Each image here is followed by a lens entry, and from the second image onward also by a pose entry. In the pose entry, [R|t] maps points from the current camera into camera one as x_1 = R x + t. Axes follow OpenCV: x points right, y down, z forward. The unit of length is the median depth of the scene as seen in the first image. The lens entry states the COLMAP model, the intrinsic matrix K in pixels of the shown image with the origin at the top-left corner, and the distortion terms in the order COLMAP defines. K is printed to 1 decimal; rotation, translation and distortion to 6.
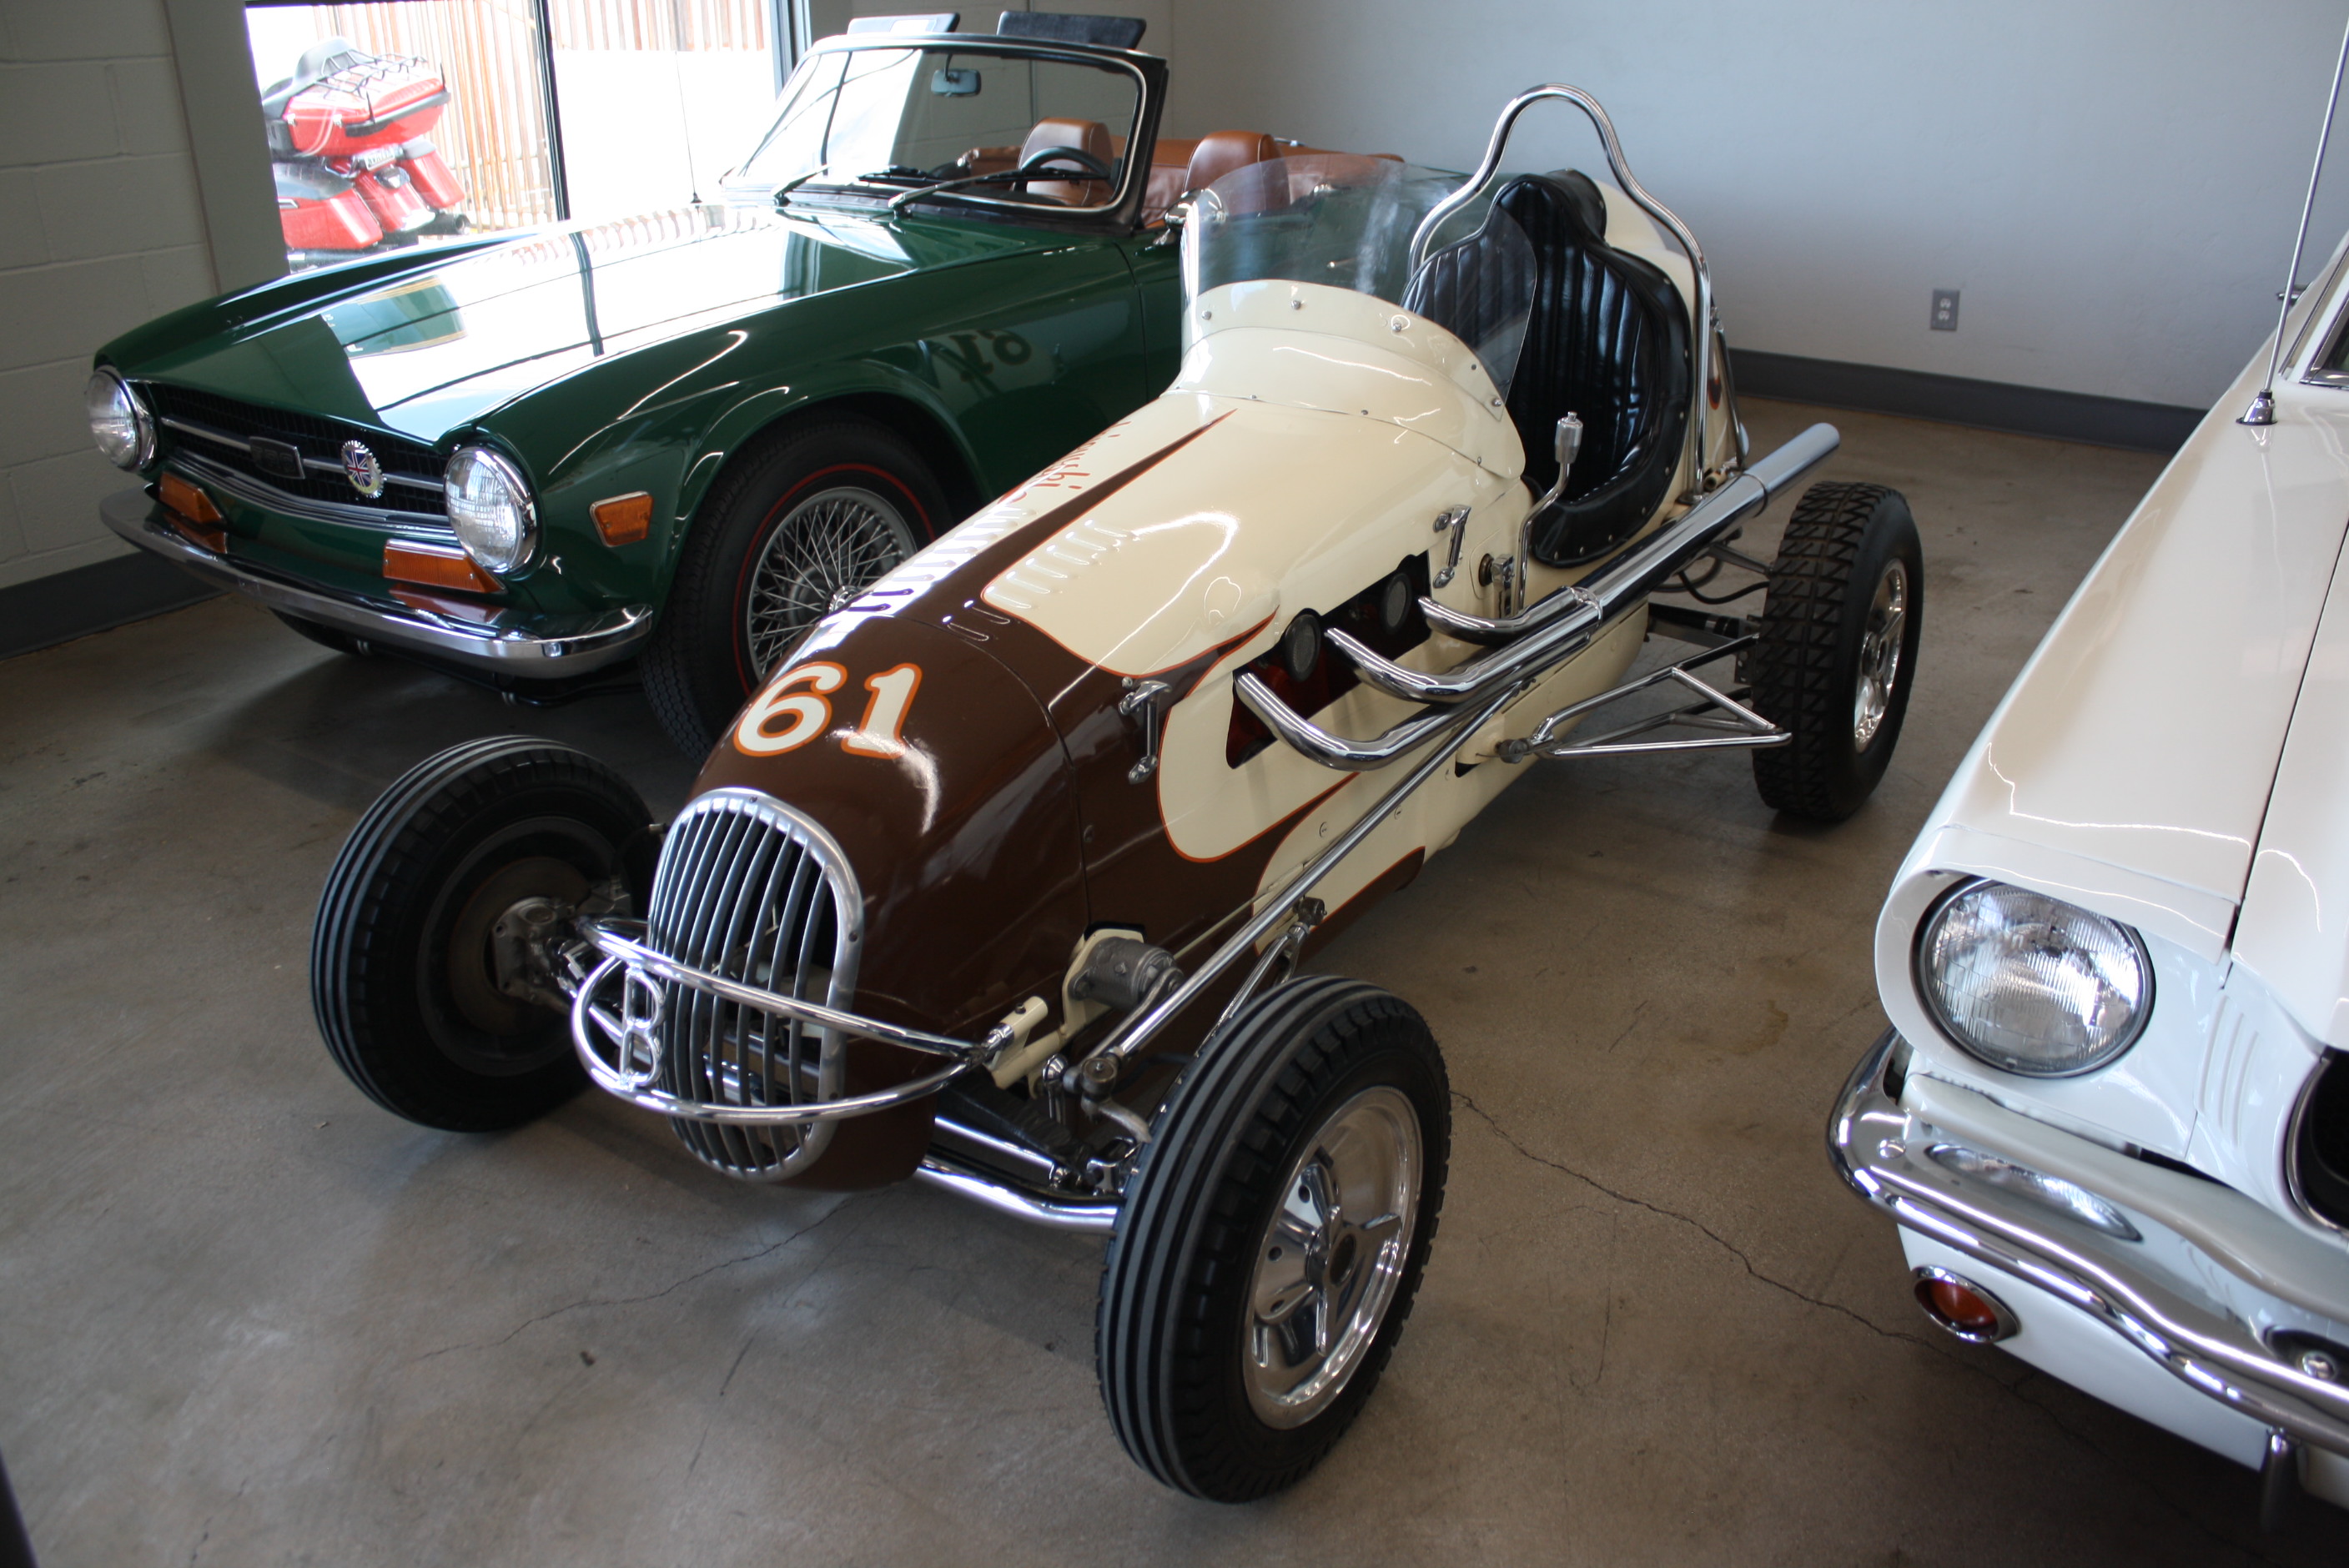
lens RADIAL K [[1962.6, 0, 1174.5], [0, 1962.6, 784.0], [0, 0, 1]] dist [-0.070547, -0.001132]
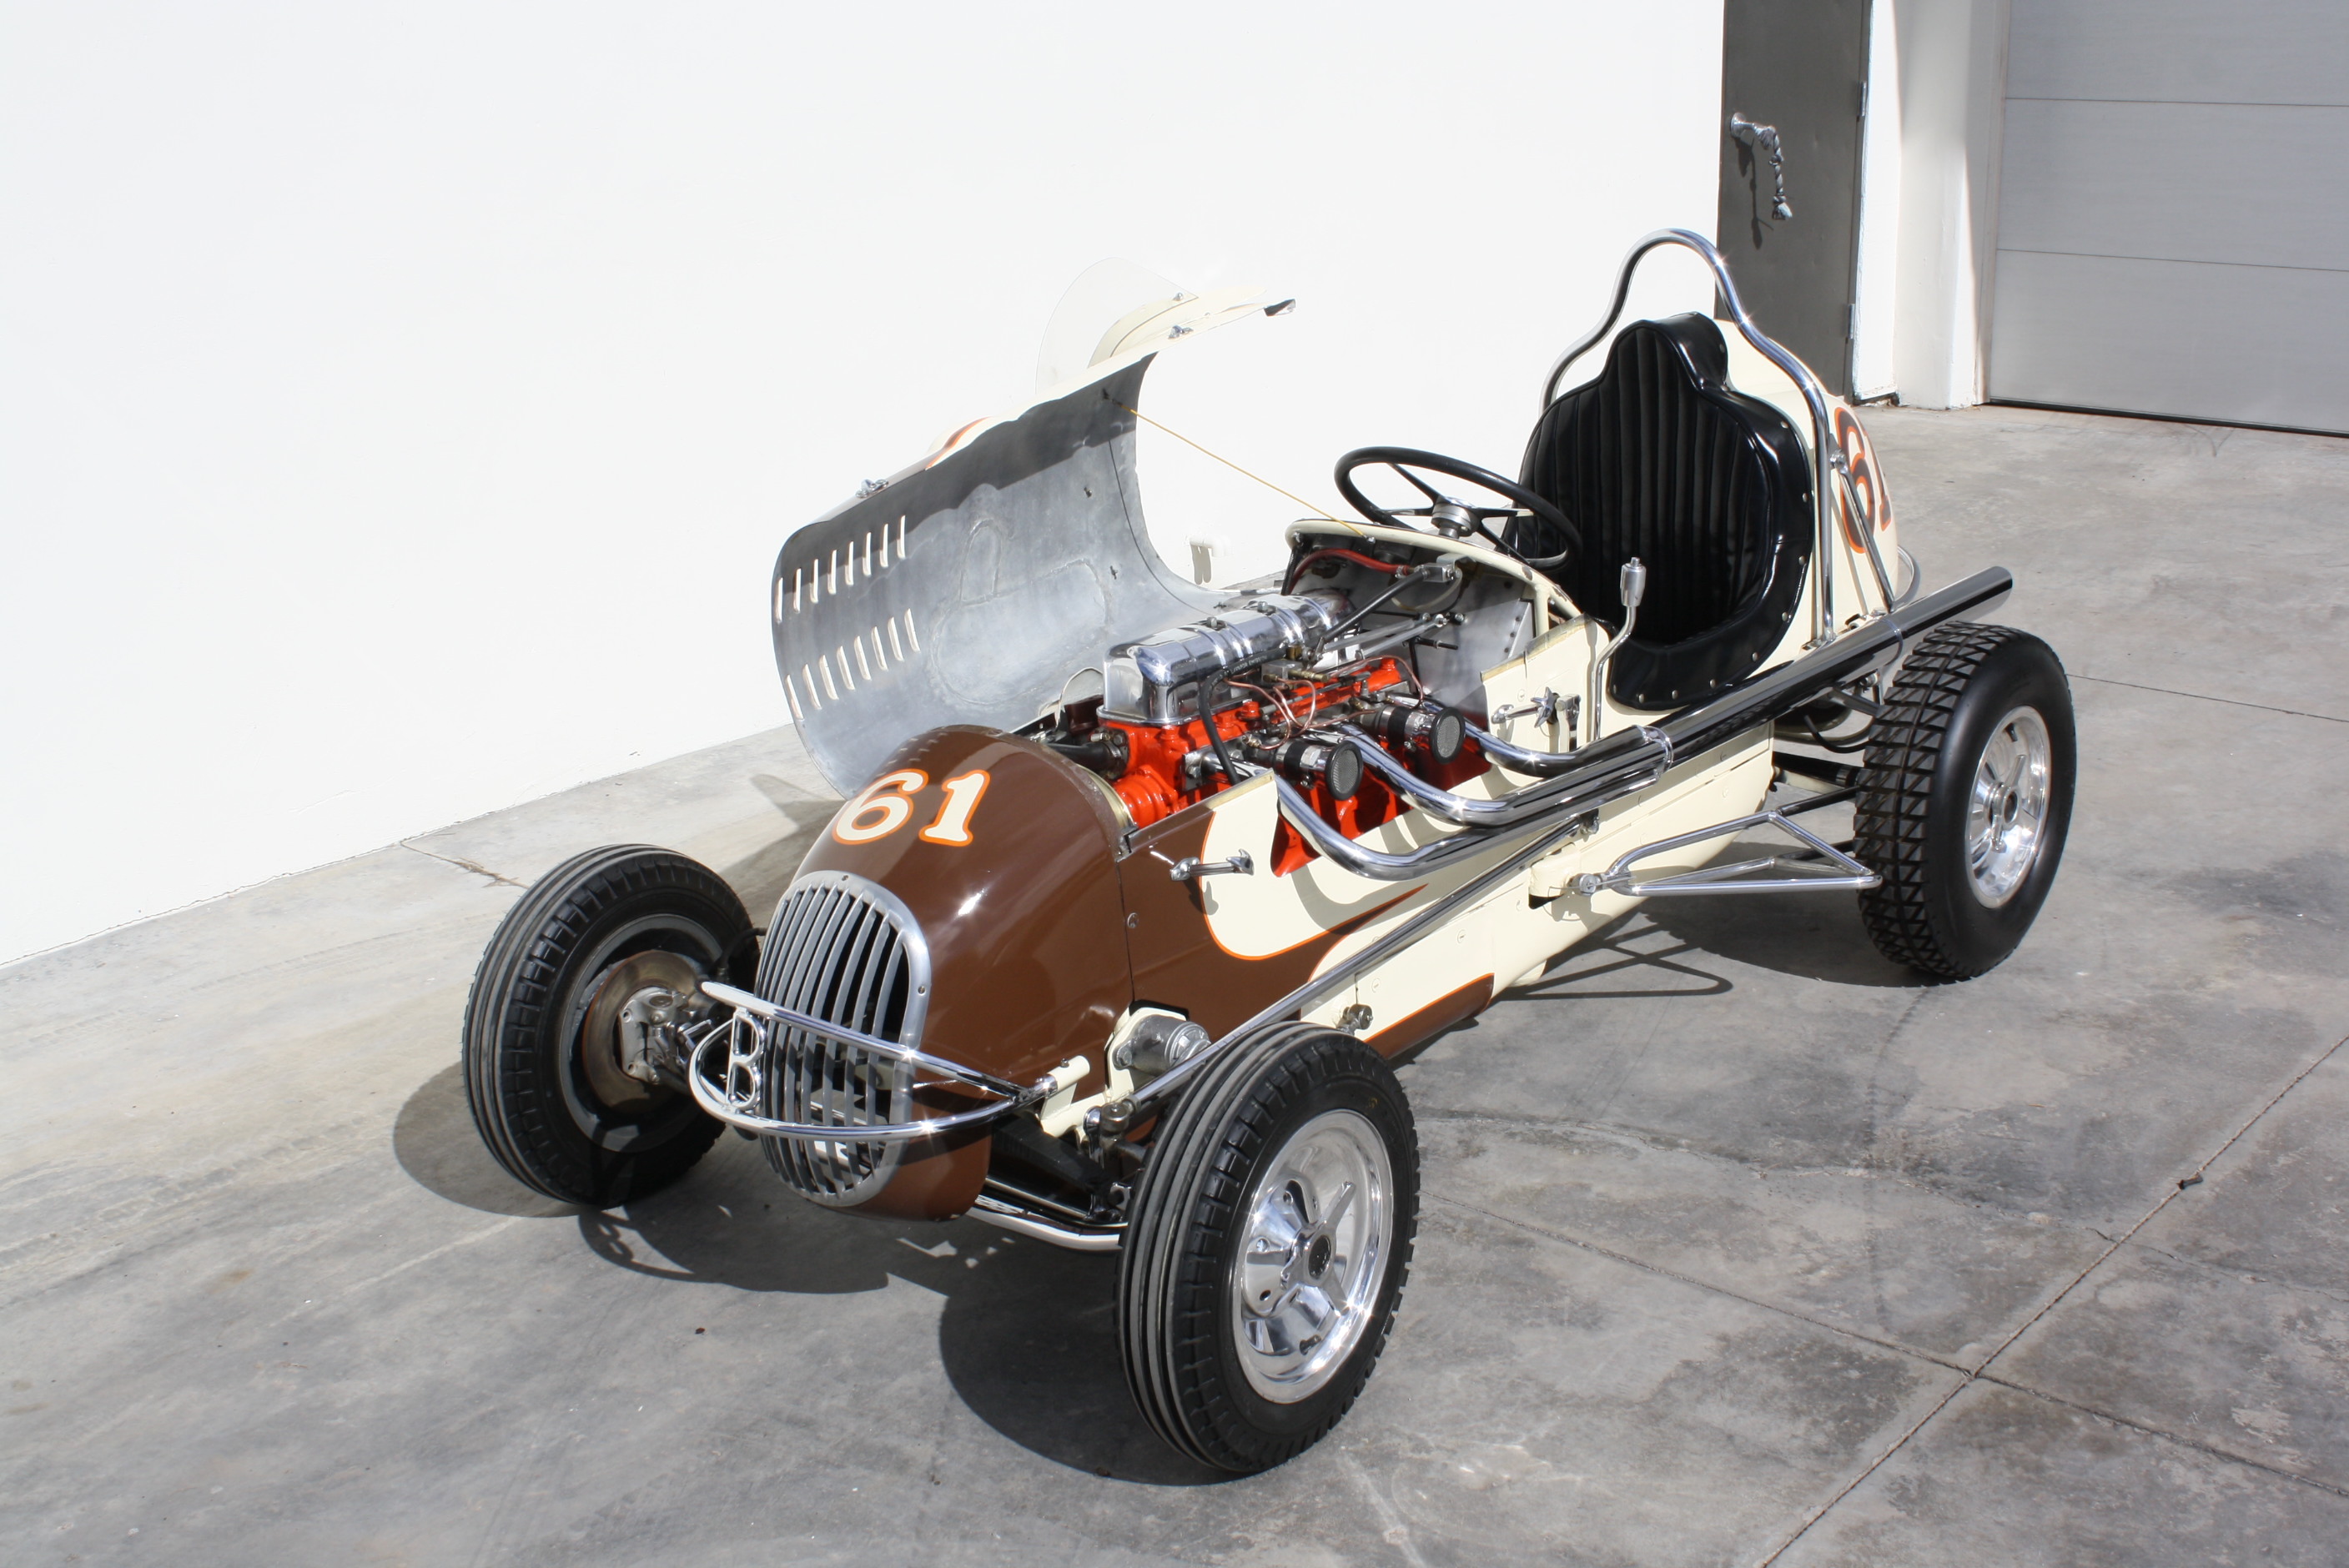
lens RADIAL K [[2679.3, 0, 1174.5], [0, 2679.3, 784.0], [0, 0, 1]] dist [-0.000945, -0.000332]
pose [[0.992889, 0.007699, -0.118799, 0.169830], [-0.020145, 0.994382, -0.103921, 0.110481], [0.117331, 0.105575, 0.987465, -0.570168]]
